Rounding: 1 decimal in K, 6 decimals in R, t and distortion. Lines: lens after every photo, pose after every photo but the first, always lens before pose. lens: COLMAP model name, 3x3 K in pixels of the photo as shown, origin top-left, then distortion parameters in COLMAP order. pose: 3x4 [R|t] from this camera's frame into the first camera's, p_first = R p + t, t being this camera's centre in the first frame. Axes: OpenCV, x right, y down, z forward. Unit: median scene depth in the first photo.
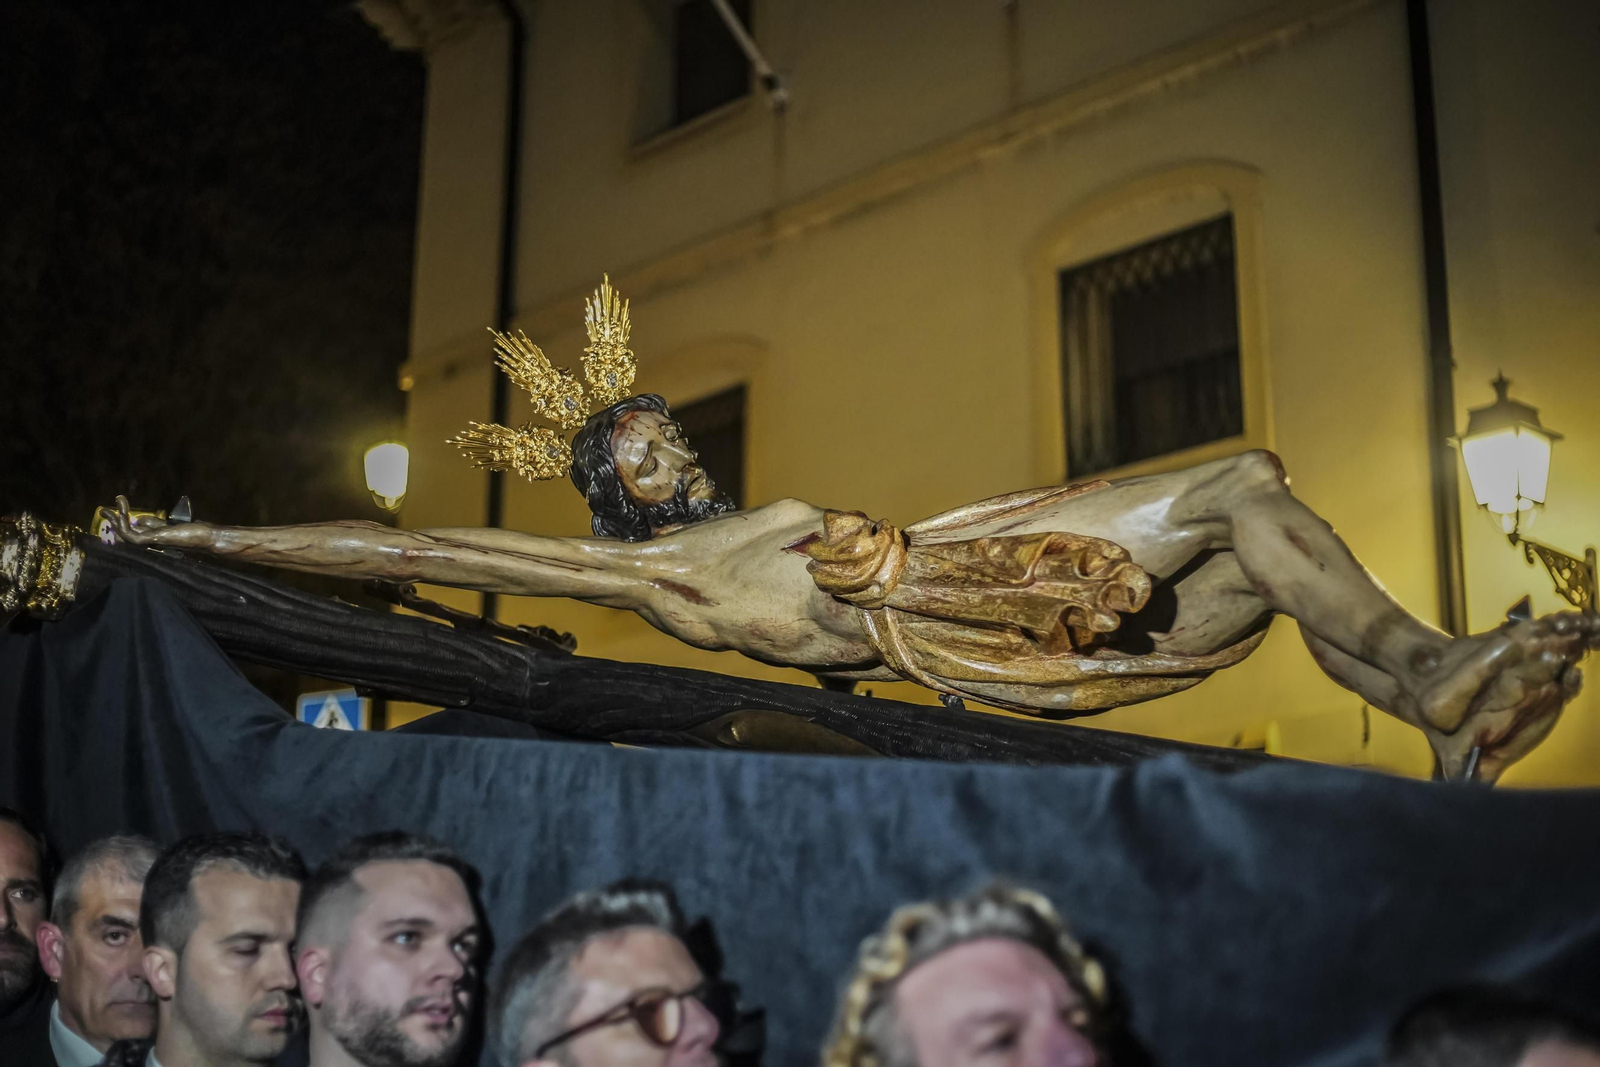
lens RADIAL K [[2343.7, 0, 802.8], [0, 2343.7, 488.7], [0, 0, 1]] dist [-0.084045, 0.000000]
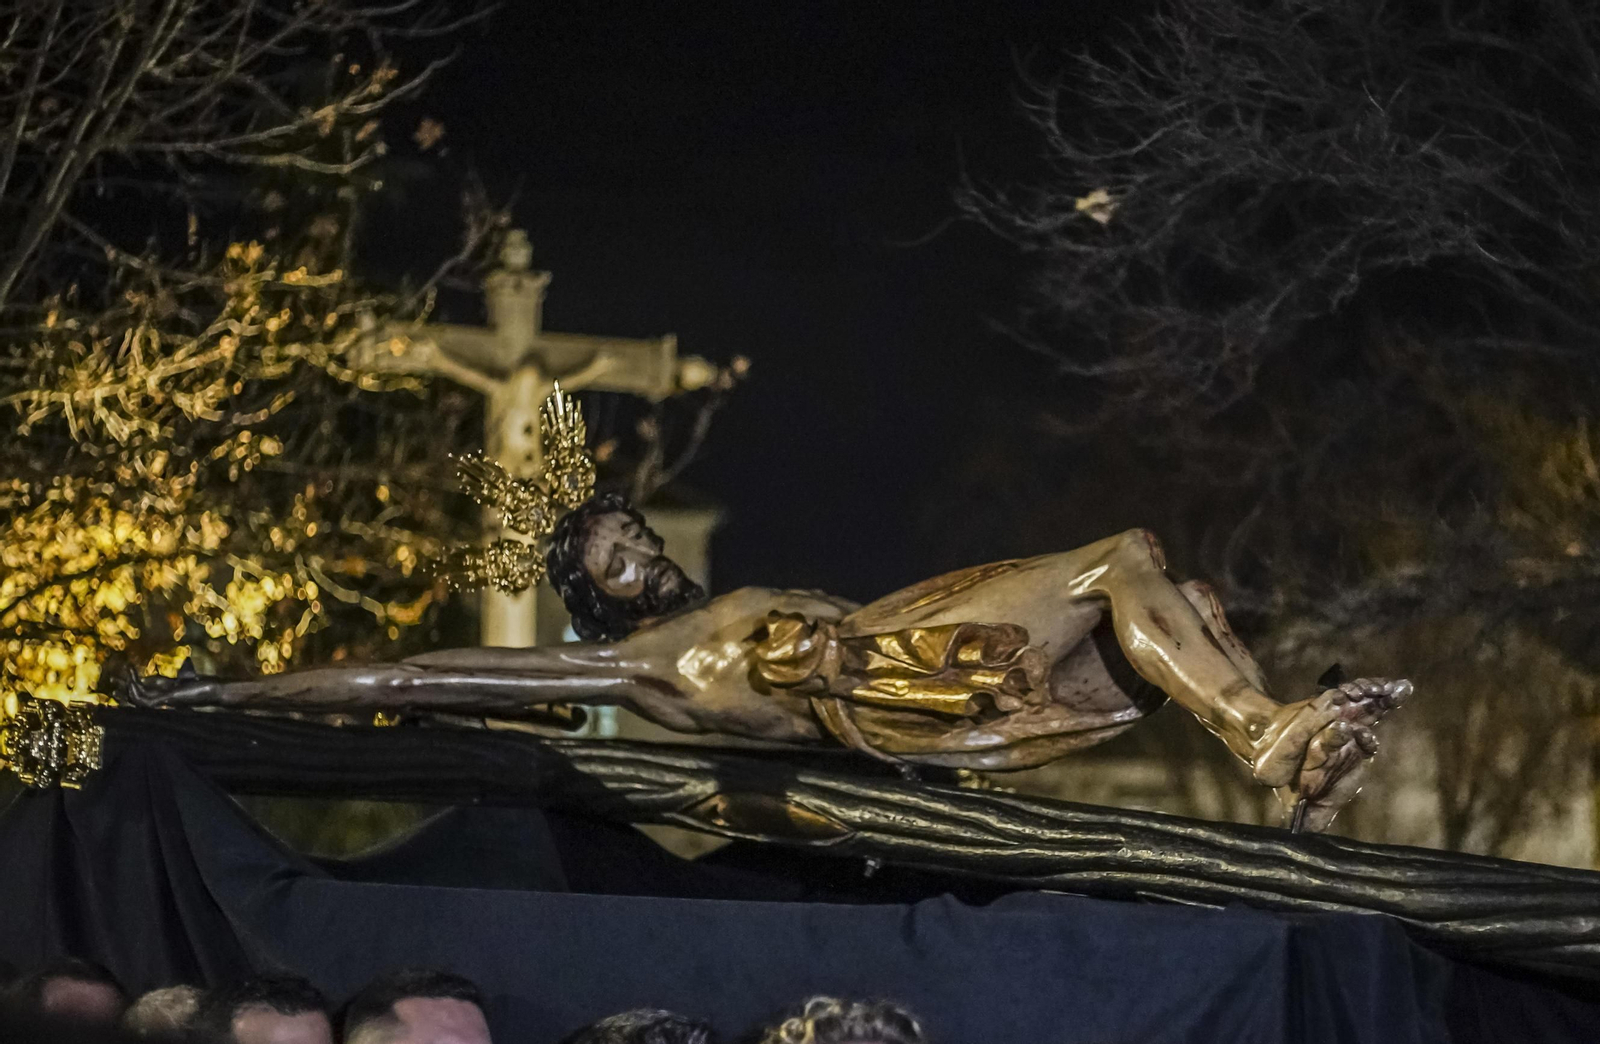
lens RADIAL K [[3461.1, 0, 800.5], [0, 3461.1, 524.5], [0, 0, 1]] dist [0.045122, 0.000000]
pose [[0.990460, -0.117357, -0.072224, 0.133911], [0.123062, 0.989138, 0.080384, -0.146742], [0.062006, -0.088505, 0.994144, -0.552204]]
